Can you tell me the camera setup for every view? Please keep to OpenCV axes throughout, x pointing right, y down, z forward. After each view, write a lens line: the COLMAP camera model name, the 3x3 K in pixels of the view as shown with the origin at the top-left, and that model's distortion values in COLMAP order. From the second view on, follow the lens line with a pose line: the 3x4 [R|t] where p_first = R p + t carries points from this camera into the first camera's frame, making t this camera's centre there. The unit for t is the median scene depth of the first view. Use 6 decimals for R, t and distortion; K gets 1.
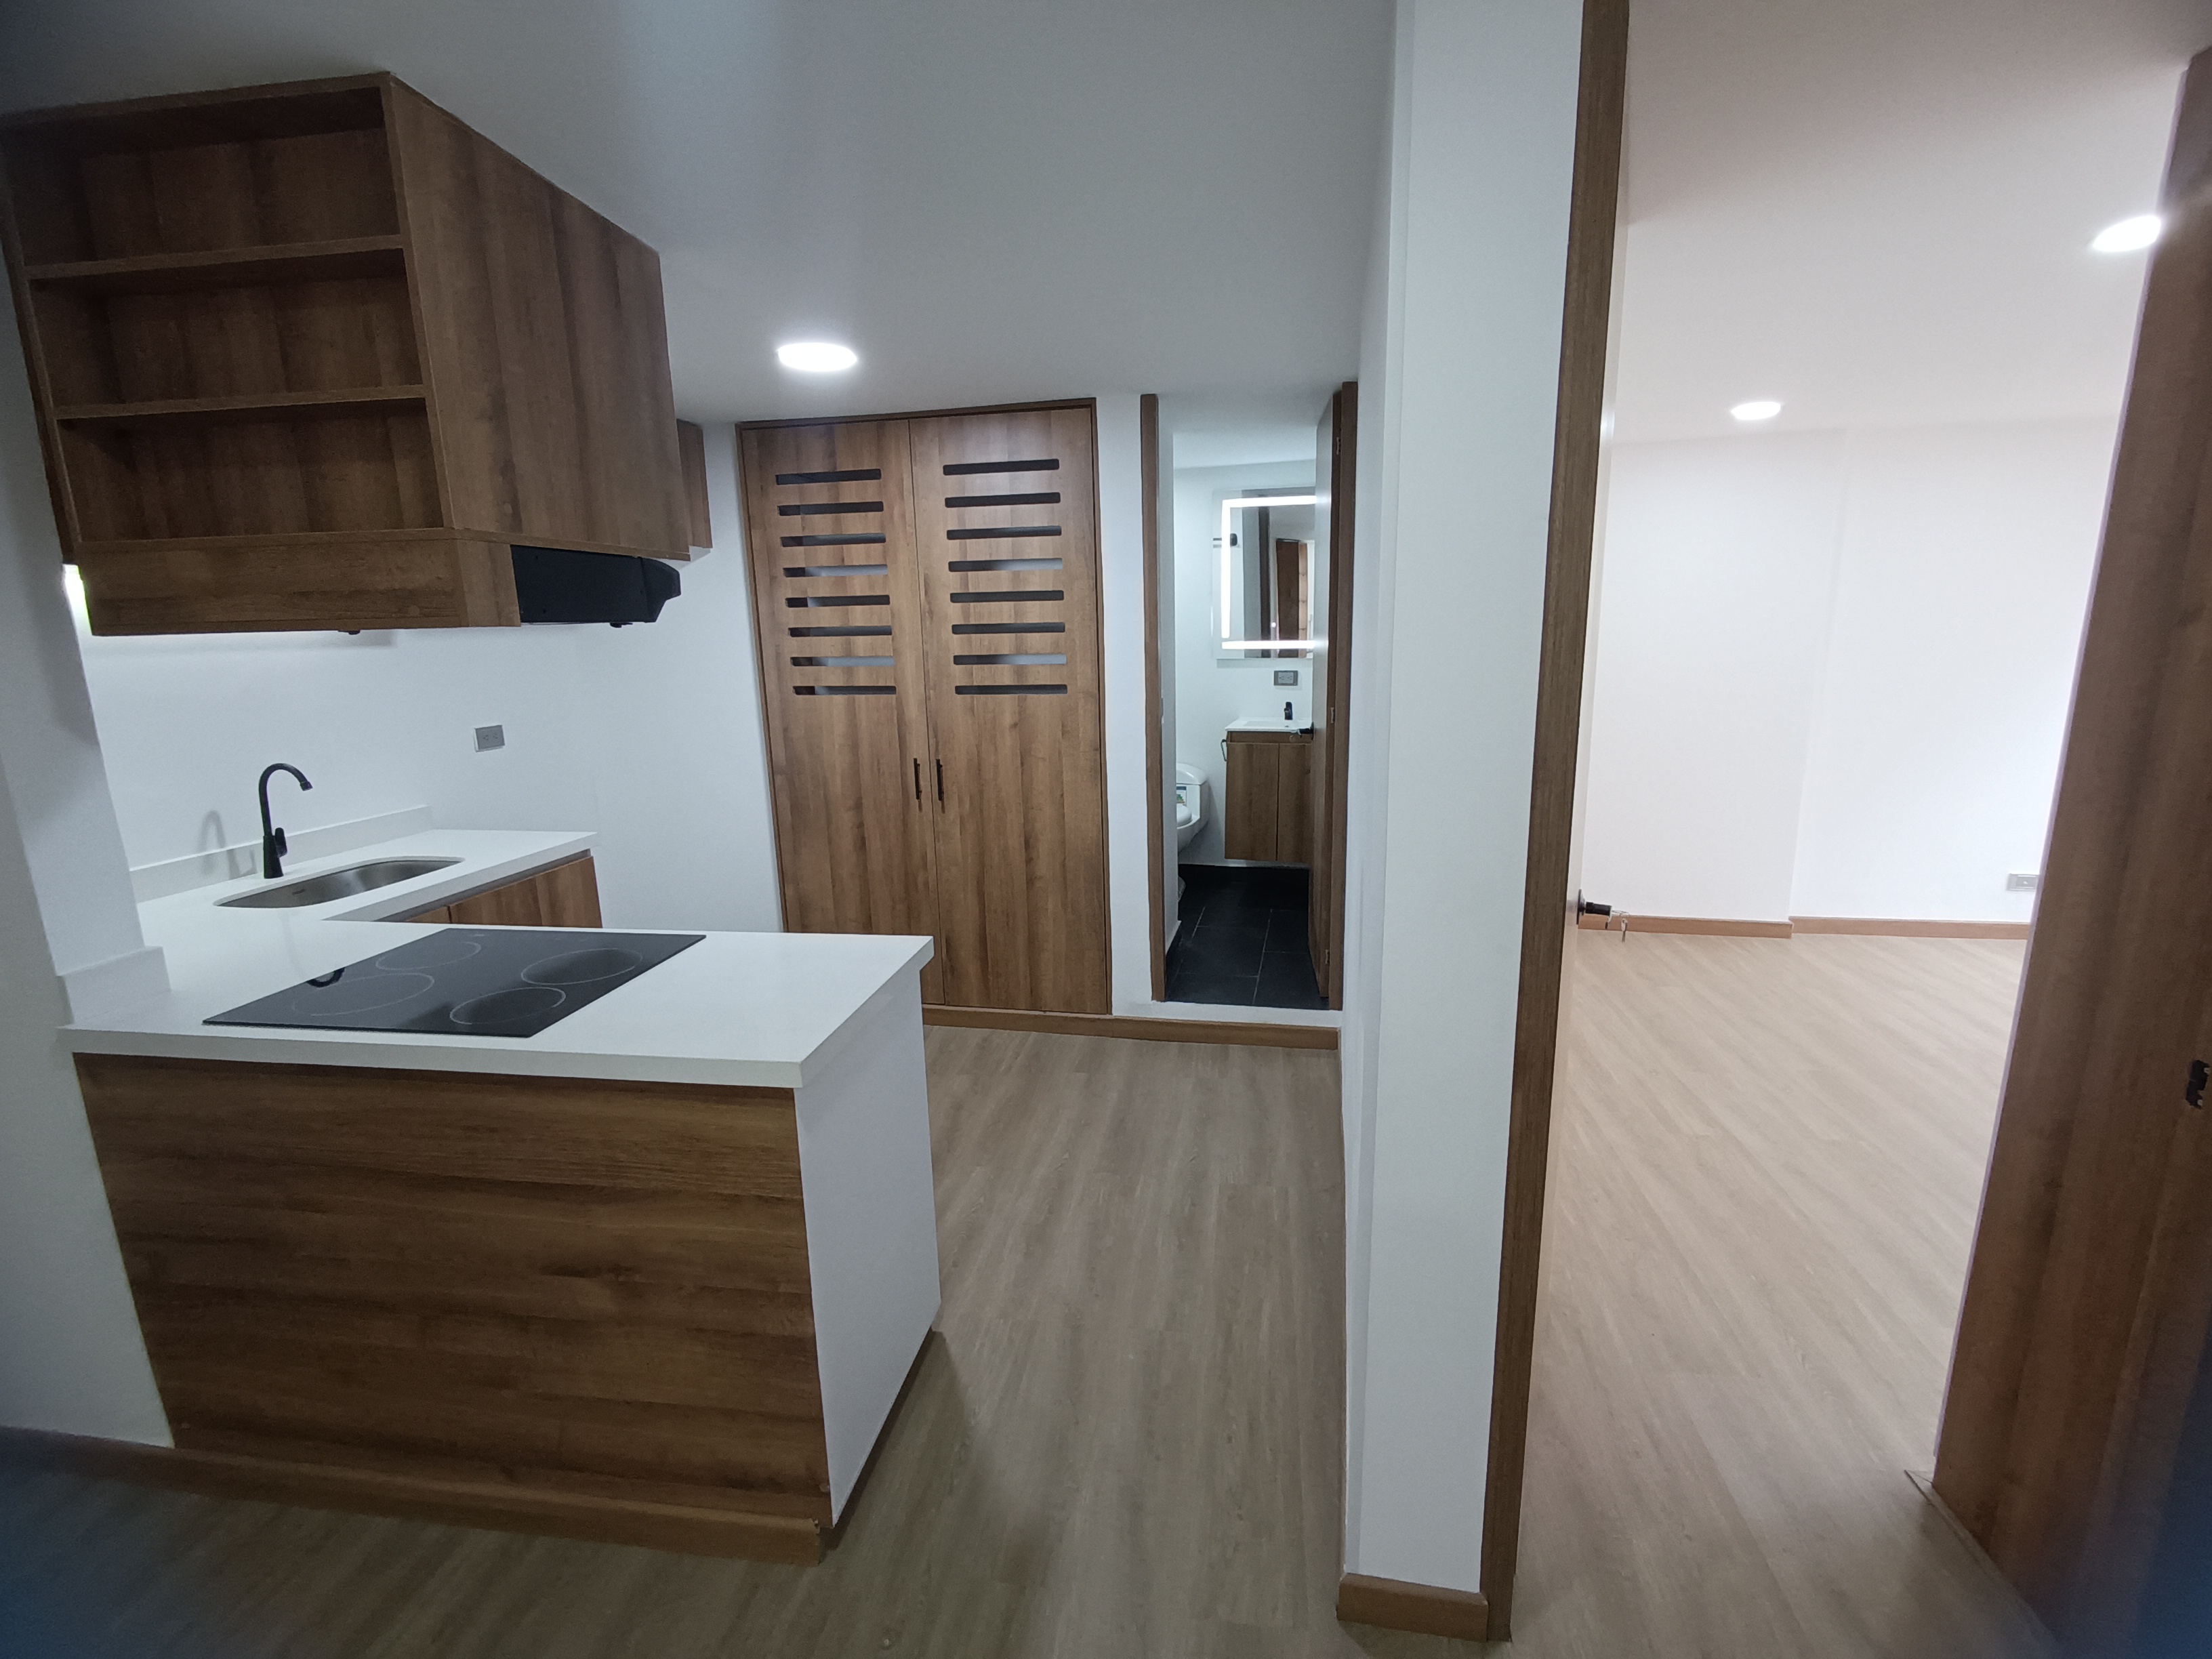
lens RADIAL K [[1003.7, 0, 1116.9], [0, 1003.7, 829.4], [0, 0, 1]] dist [-0.001727, -0.006479]
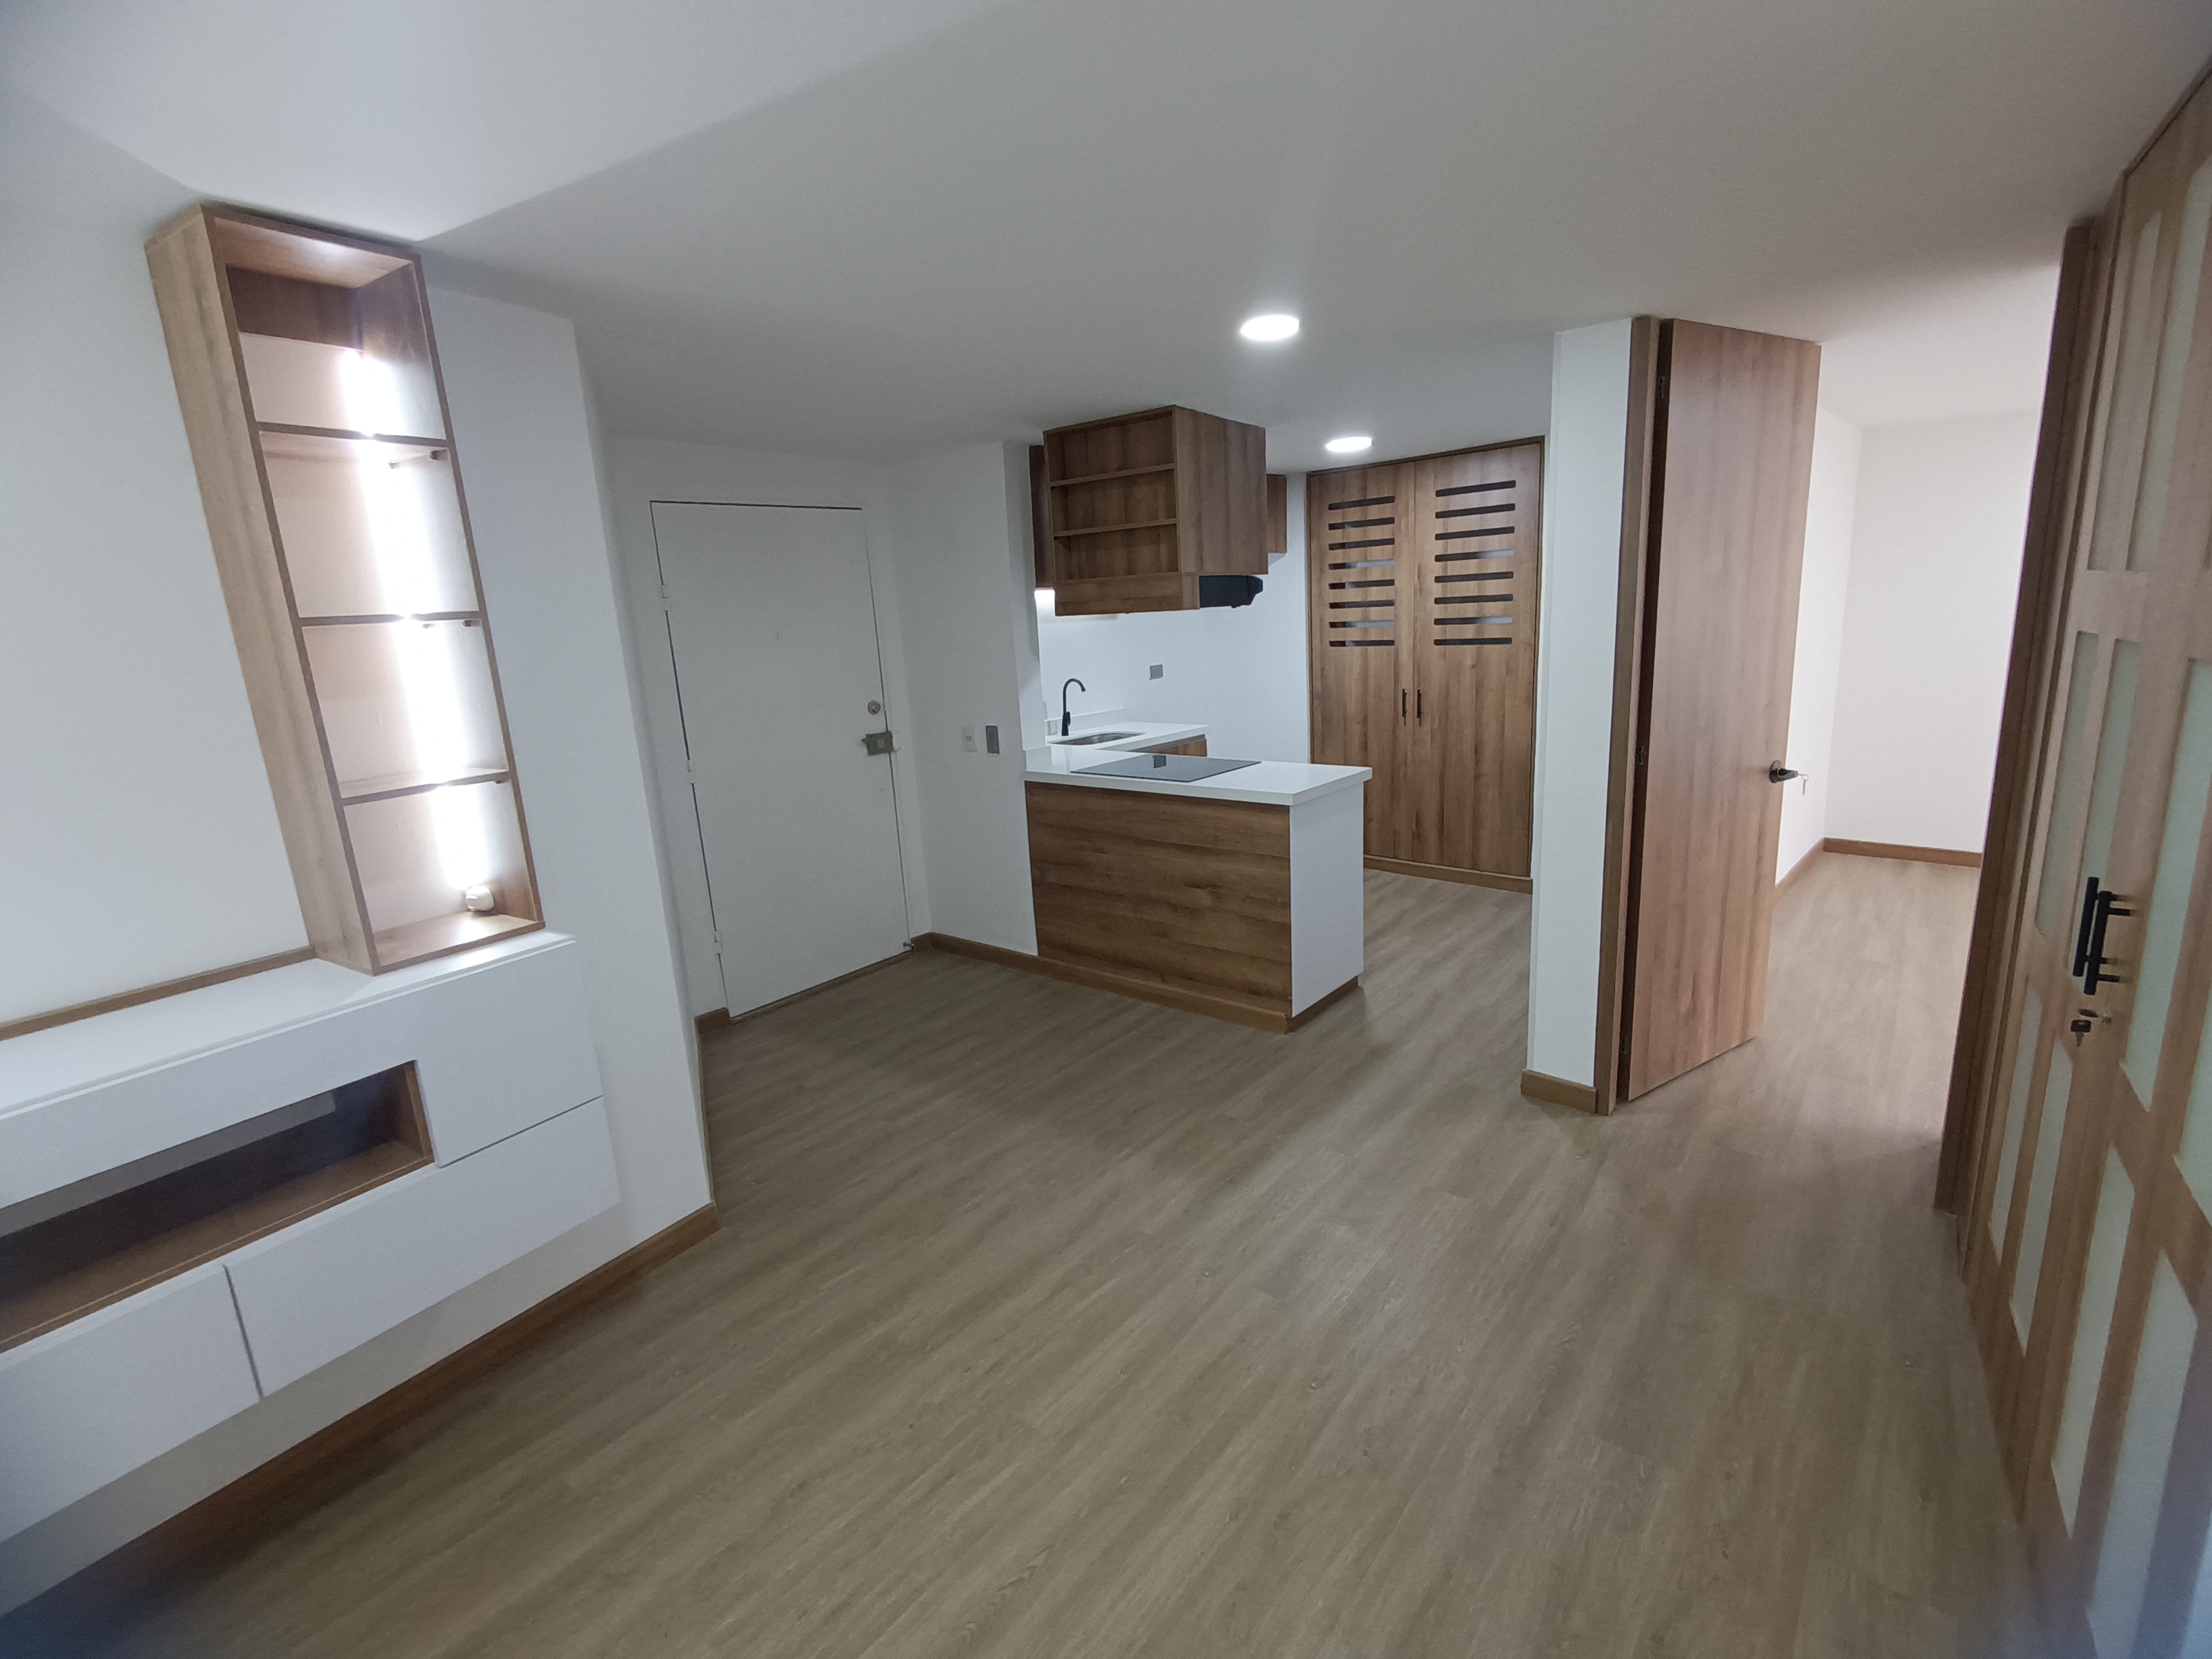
lens RADIAL K [[1003.7, 0, 1116.9], [0, 1003.7, 829.4], [0, 0, 1]] dist [-0.001727, -0.006479]
pose [[0.851986, 0.087935, -0.516127, 0.234077], [-0.071870, 0.996106, 0.051073, 0.095694], [0.518608, -0.006420, 0.854988, -0.517460]]
